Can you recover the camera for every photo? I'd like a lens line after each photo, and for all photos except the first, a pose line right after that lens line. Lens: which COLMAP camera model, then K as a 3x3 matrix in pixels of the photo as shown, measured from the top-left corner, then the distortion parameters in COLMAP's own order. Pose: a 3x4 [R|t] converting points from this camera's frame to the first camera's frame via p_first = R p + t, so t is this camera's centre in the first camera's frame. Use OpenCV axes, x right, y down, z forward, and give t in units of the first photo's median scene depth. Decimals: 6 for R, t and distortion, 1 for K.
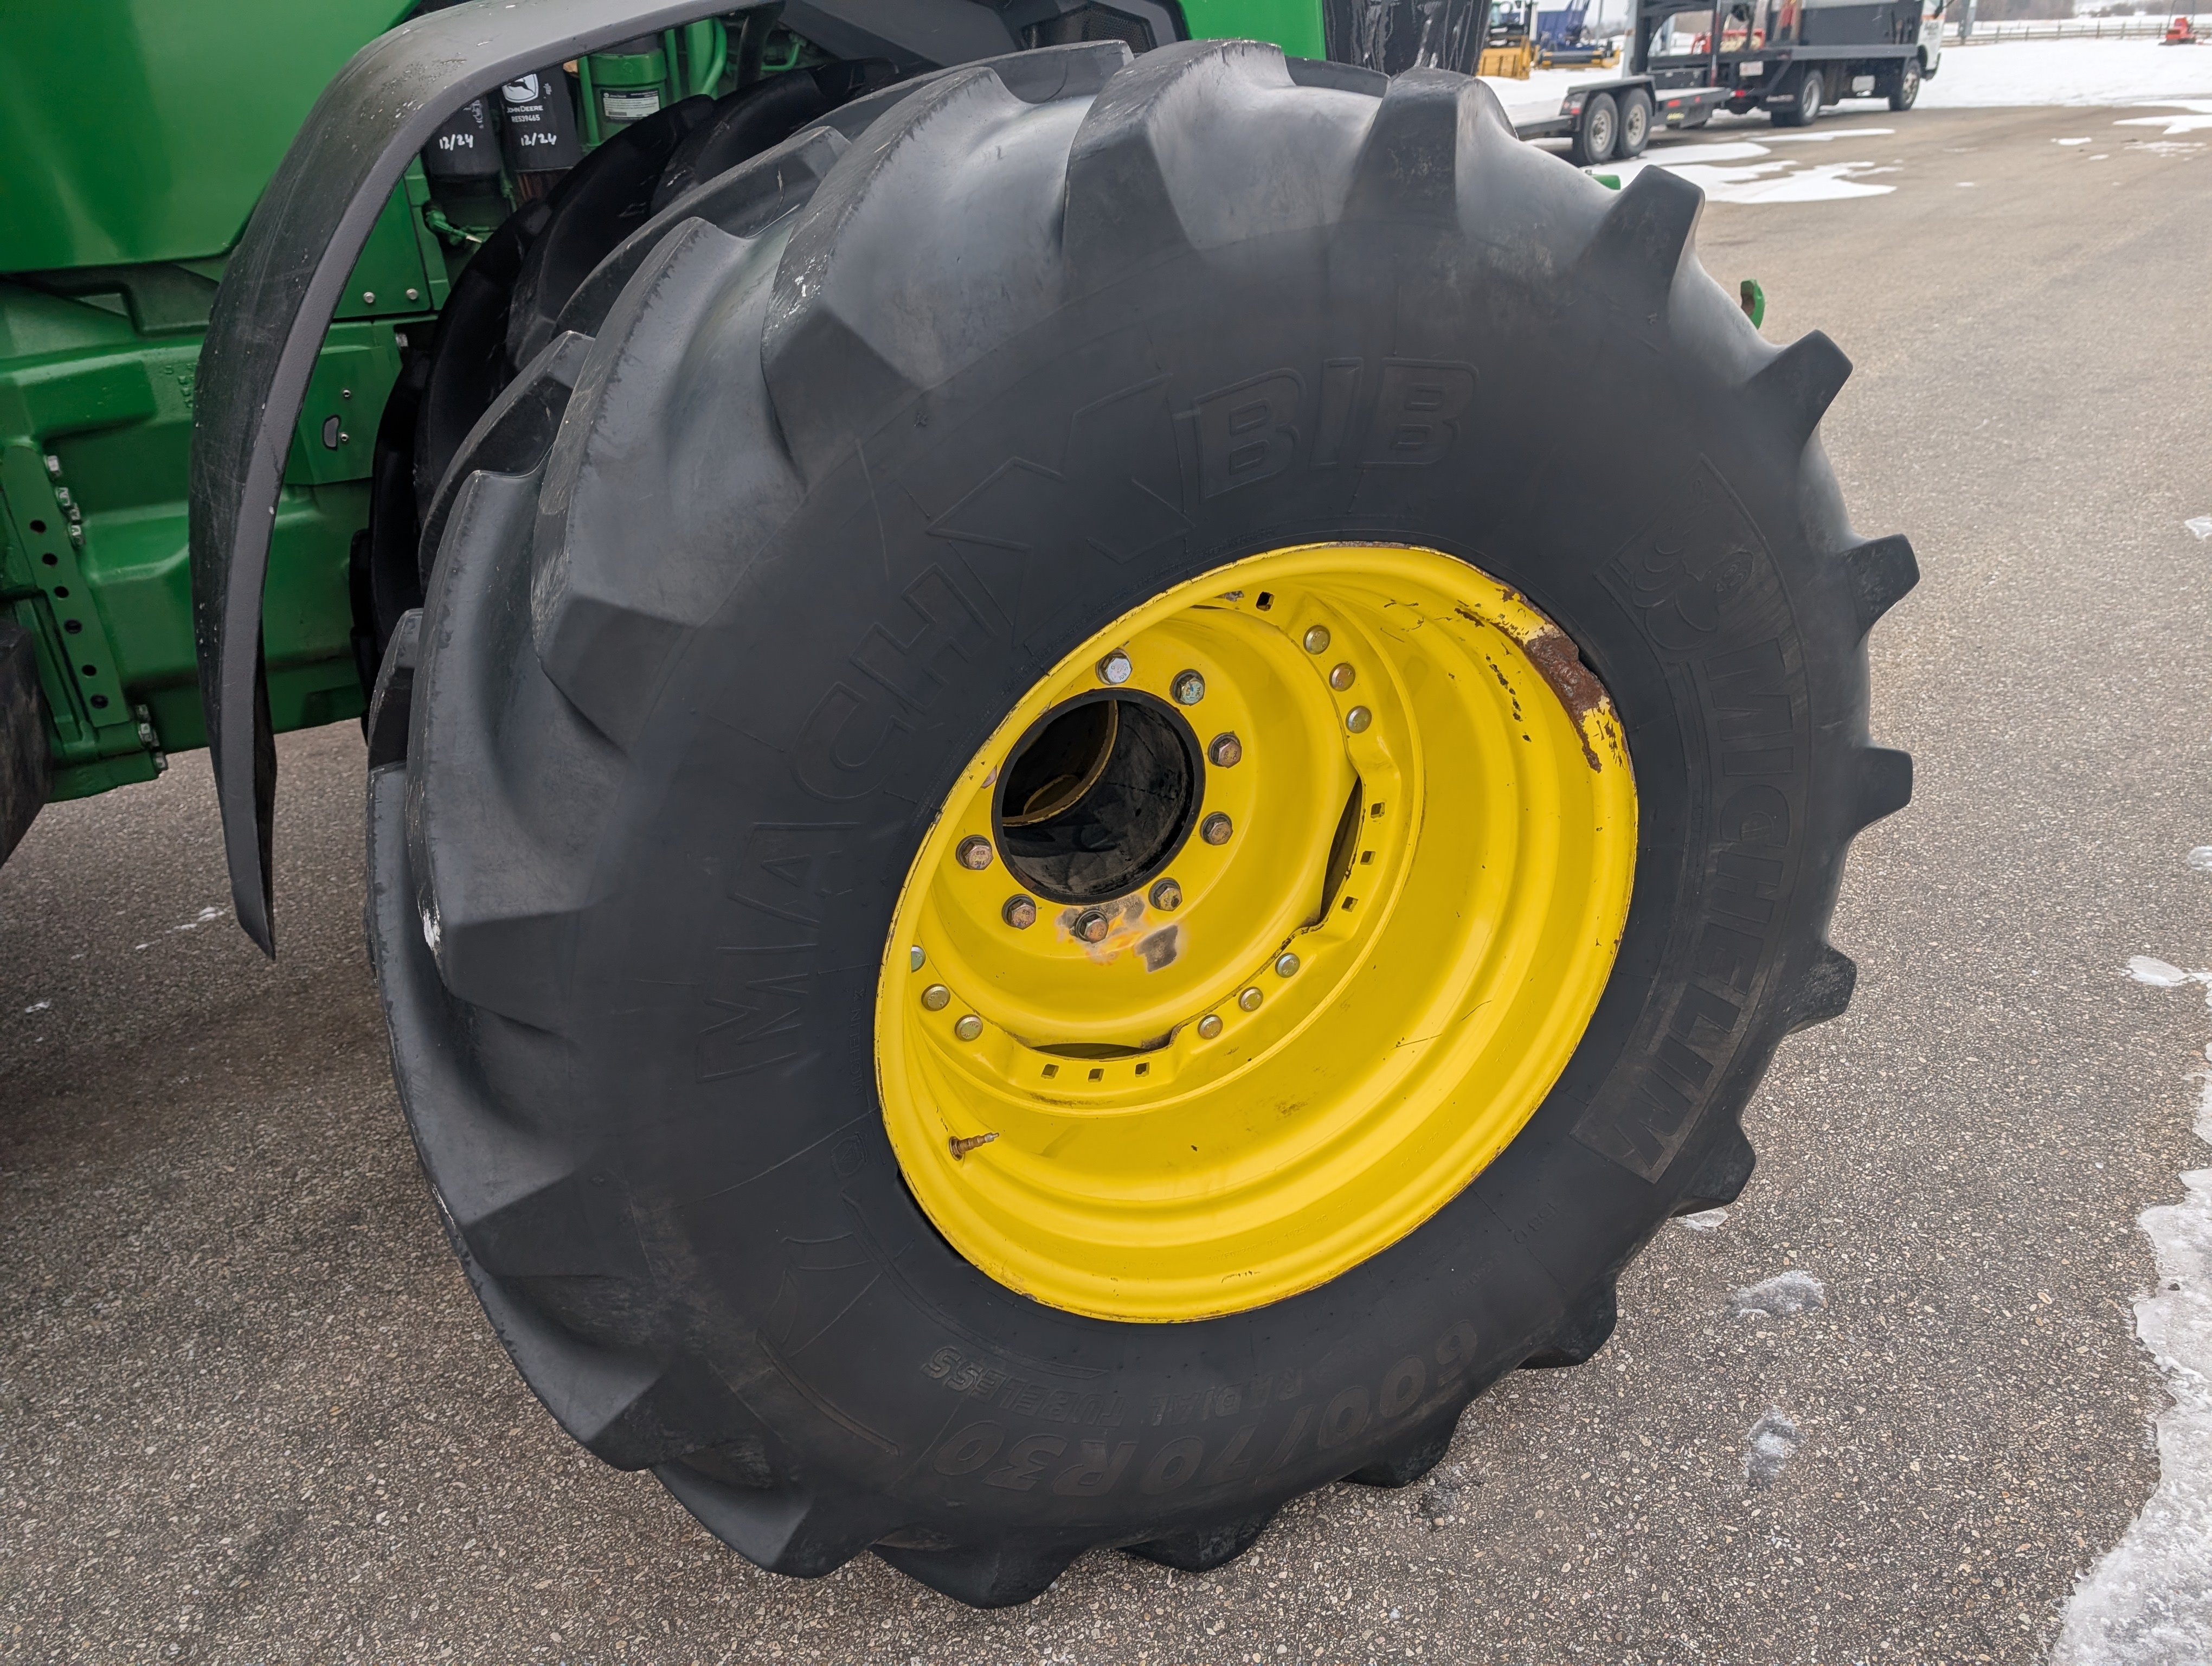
lens RADIAL K [[1558.5, 0, 1084.3], [0, 1558.5, 854.3], [0, 0, 1]] dist [0.044662, -0.061584]
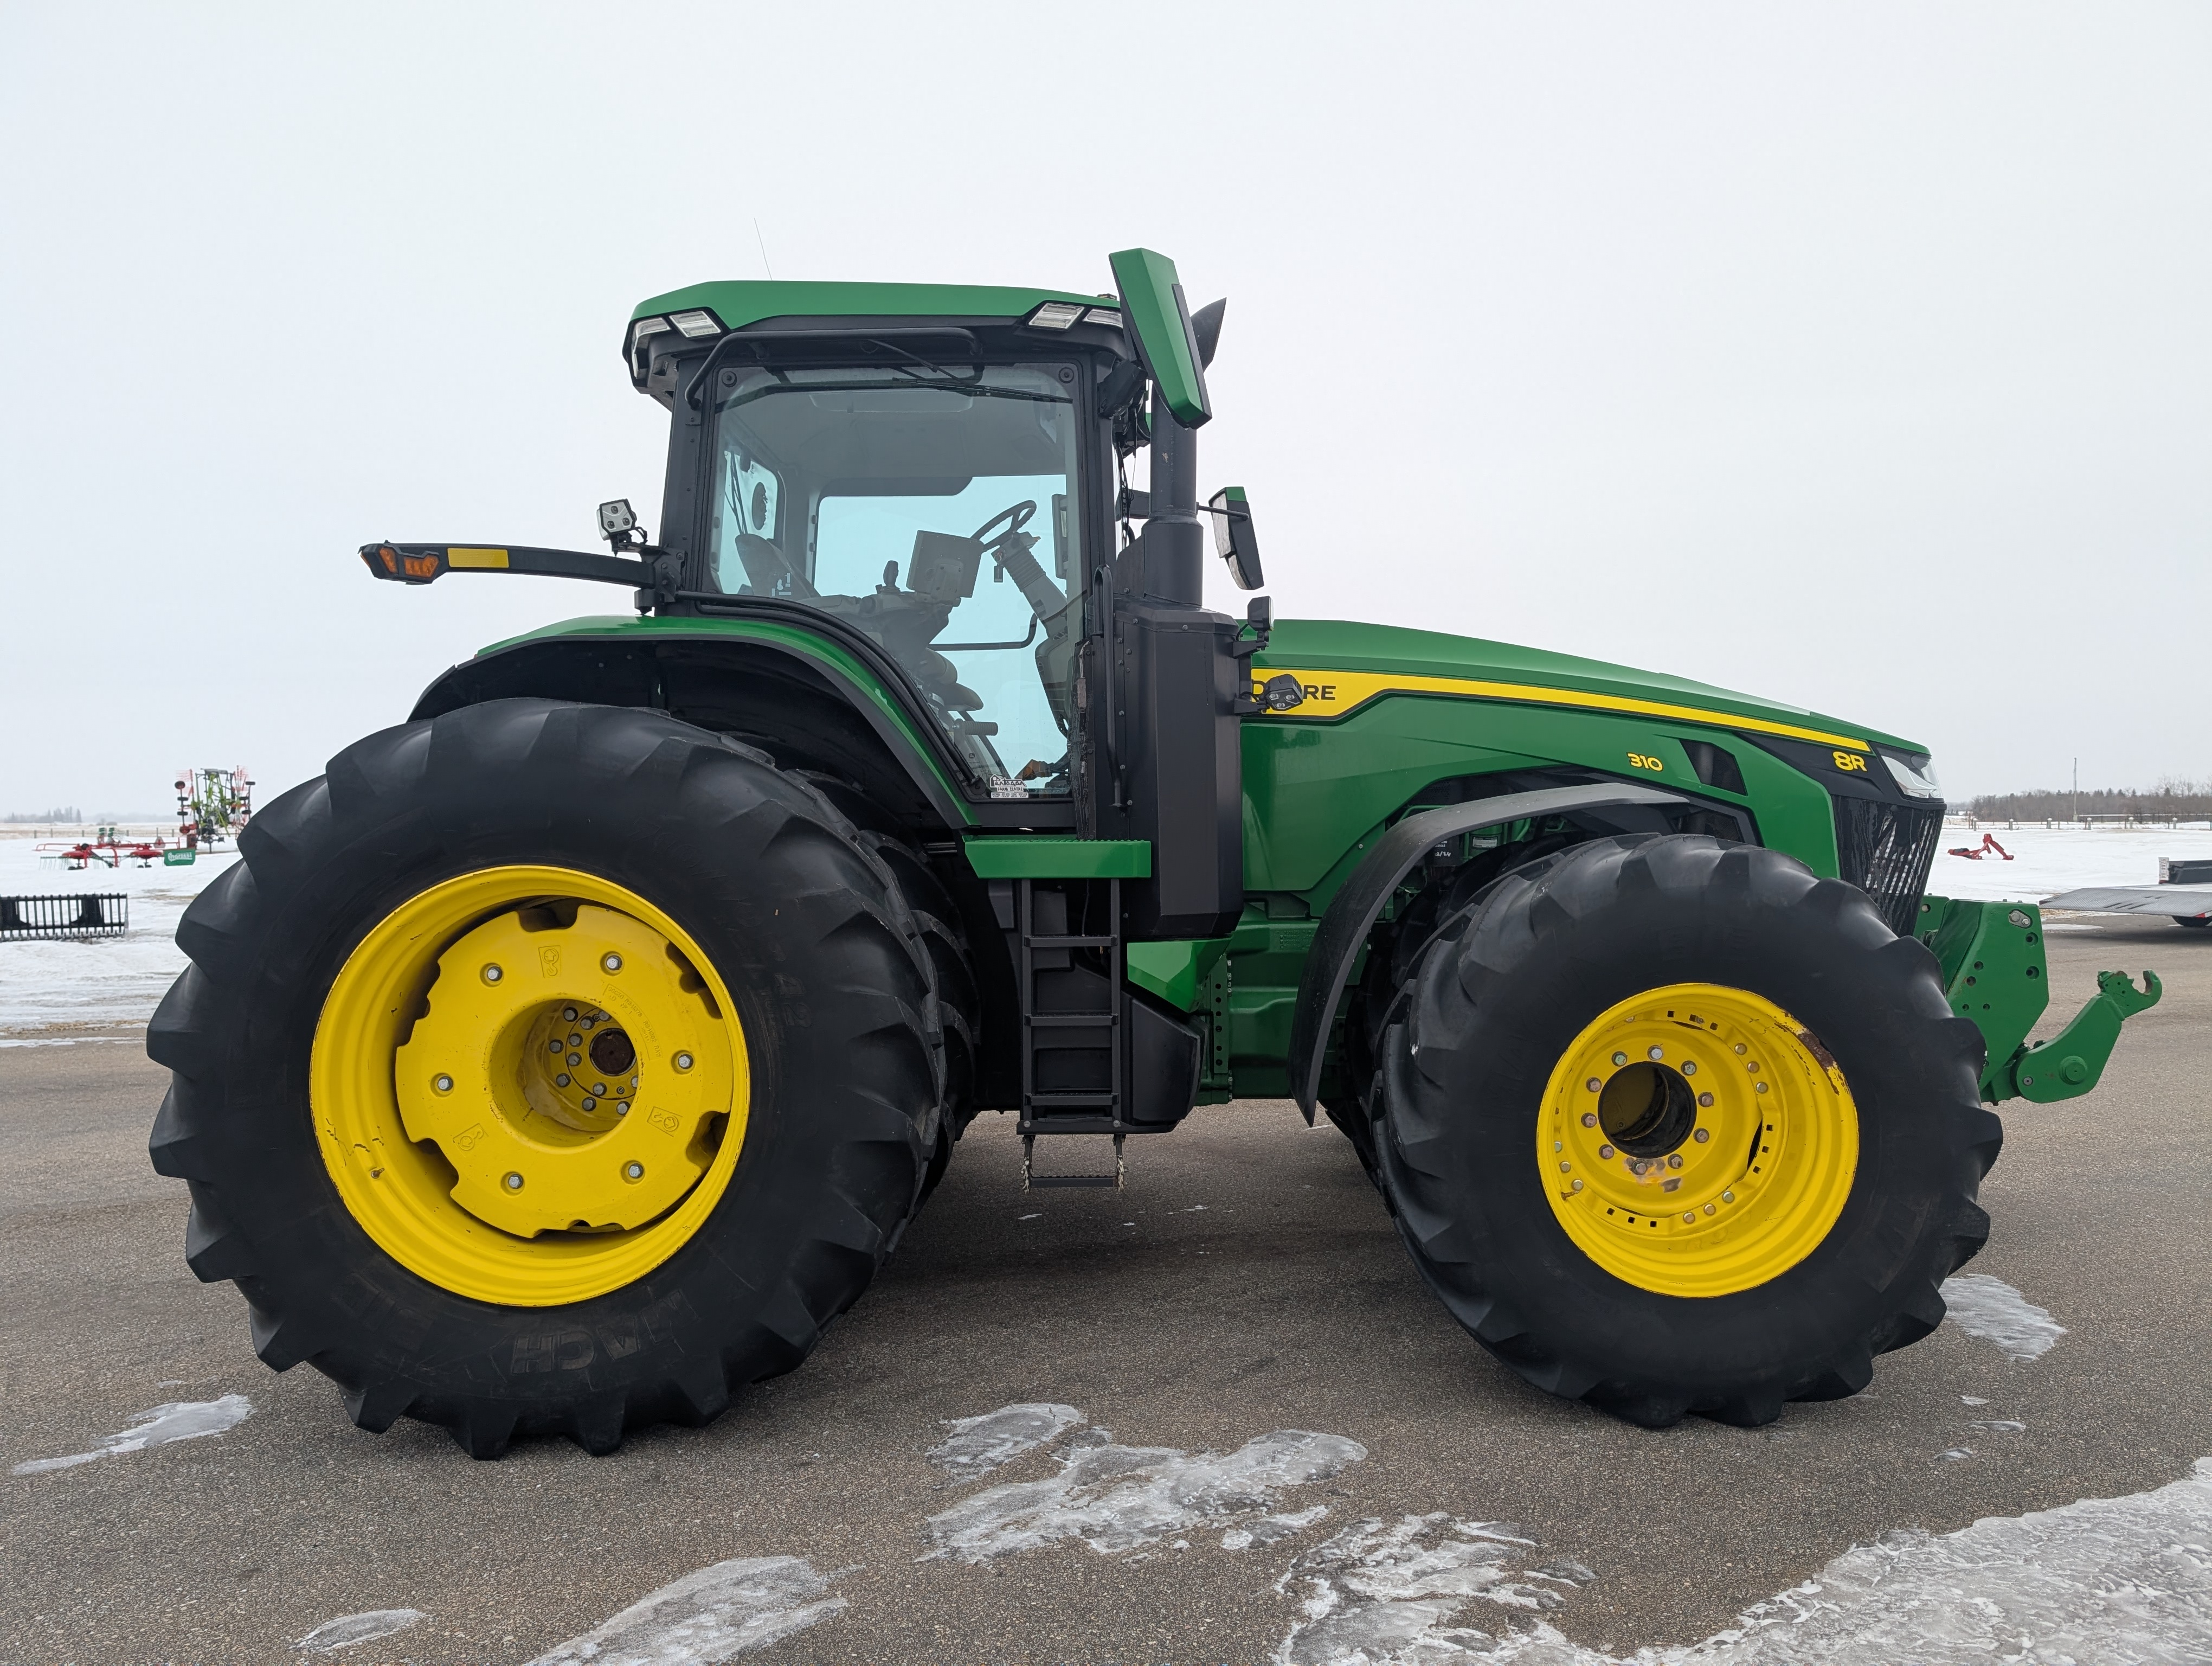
lens RADIAL K [[1547.7, 0, 1114.6], [0, 1547.7, 843.3], [0, 0, 1]] dist [0.007887, 0.002778]
pose [[0.894851, 0.047951, -0.443782, 0.327123], [-0.233380, 0.897756, -0.373588, 0.701995], [0.380494, 0.437875, 0.814549, -1.485779]]
